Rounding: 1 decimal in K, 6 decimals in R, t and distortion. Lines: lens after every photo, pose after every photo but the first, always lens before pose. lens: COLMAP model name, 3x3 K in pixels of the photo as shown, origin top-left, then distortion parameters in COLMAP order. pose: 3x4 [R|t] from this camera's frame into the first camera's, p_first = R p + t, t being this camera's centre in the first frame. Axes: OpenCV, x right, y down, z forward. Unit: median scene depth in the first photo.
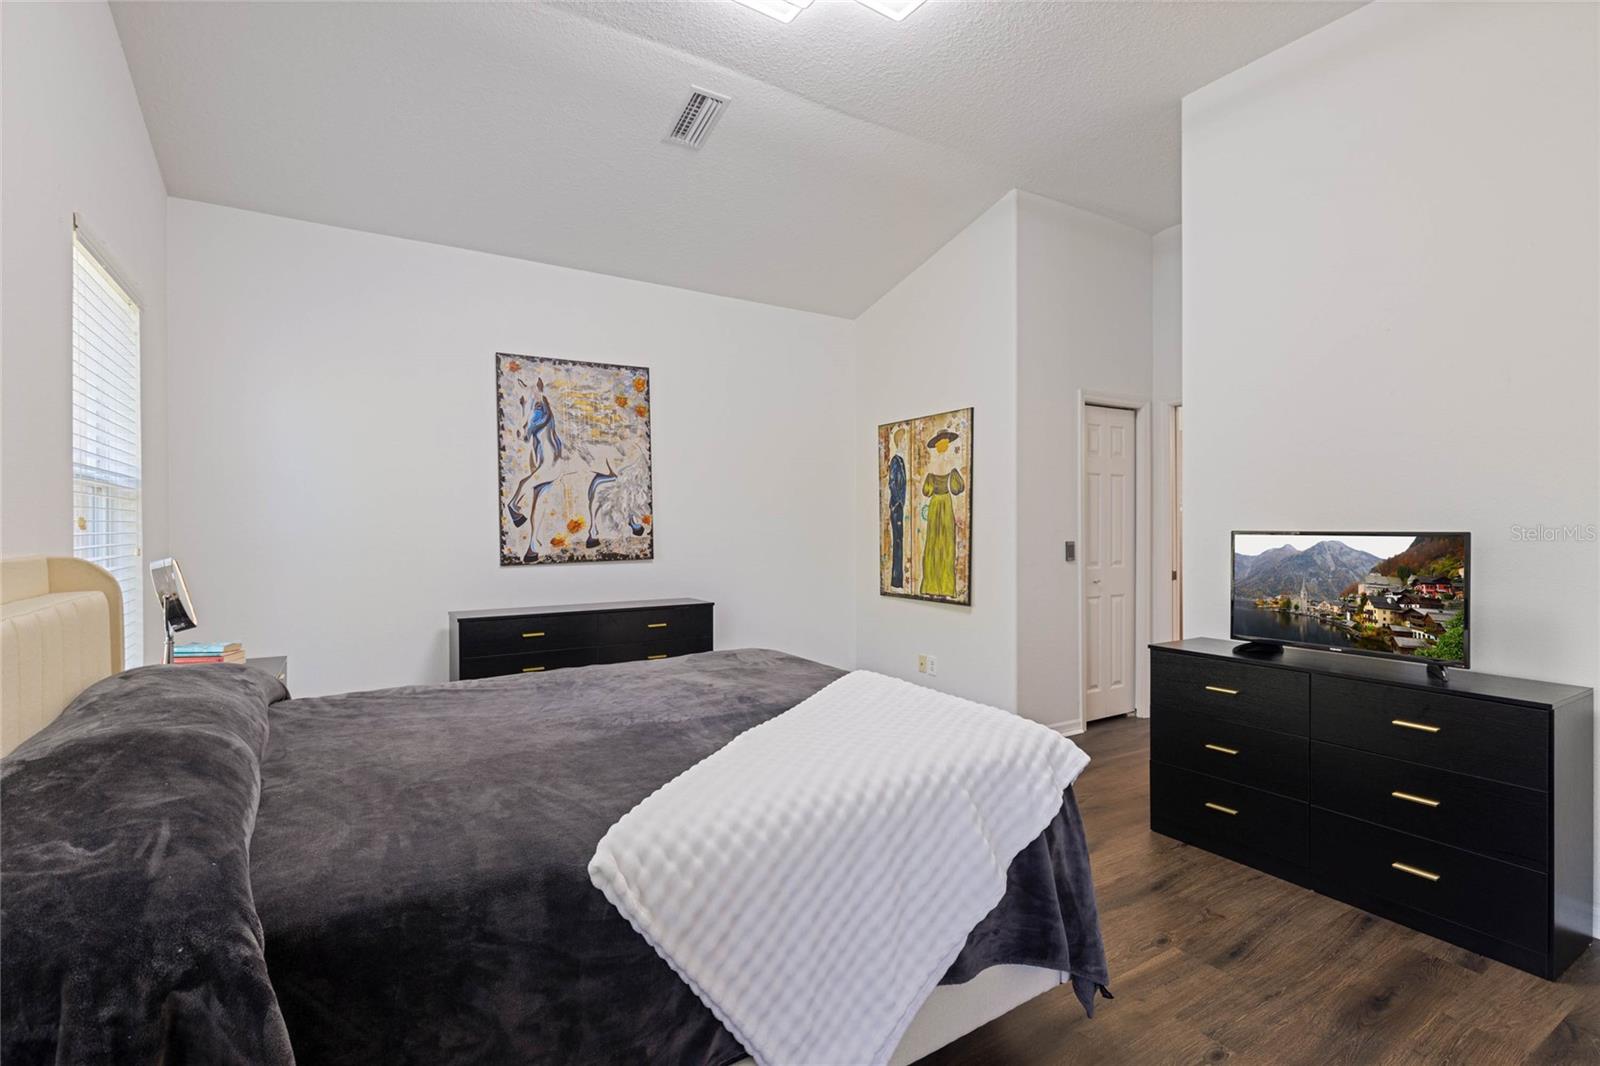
lens RADIAL K [[735.9, 0, 812.2], [0, 735.9, 526.6], [0, 0, 1]] dist [-0.001520, 0.000139]
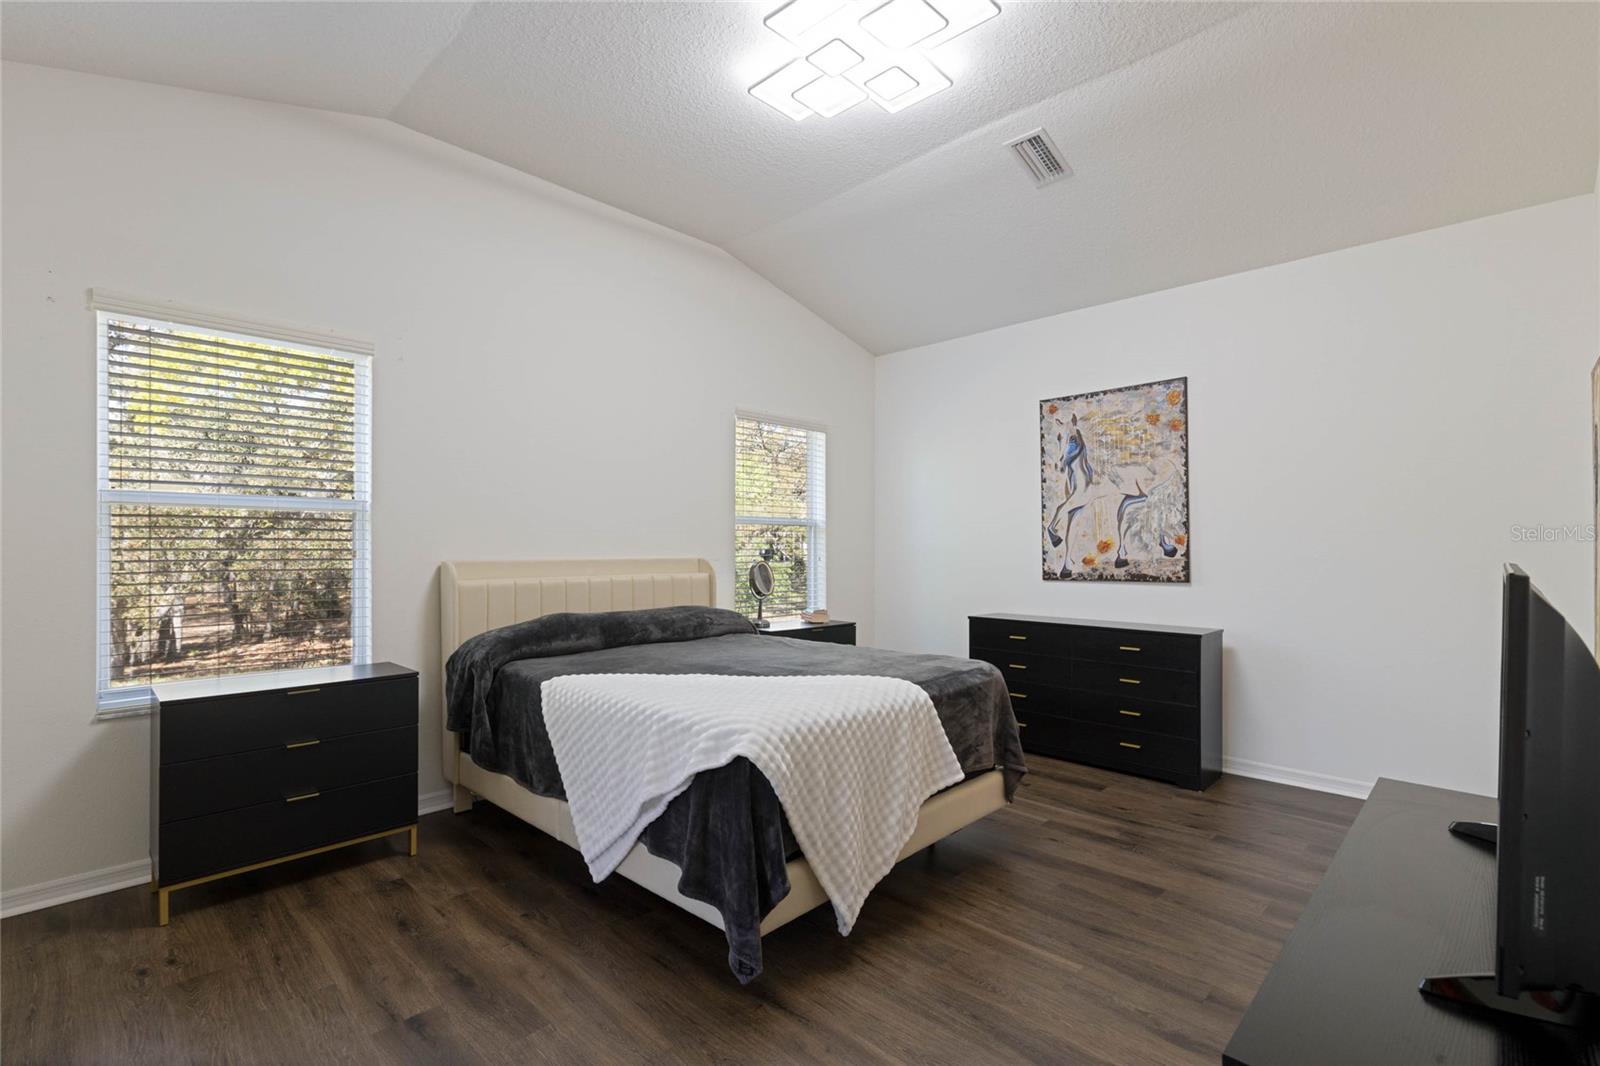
lens RADIAL K [[735.9, 0, 807.6], [0, 735.9, 539.5], [0, 0, 1]] dist [-0.001520, 0.000139]
pose [[0.216349, -0.005779, -0.976299, 0.611906], [-0.006152, 0.999955, -0.007282, -0.000504], [0.976297, 0.007582, 0.216304, 0.352612]]
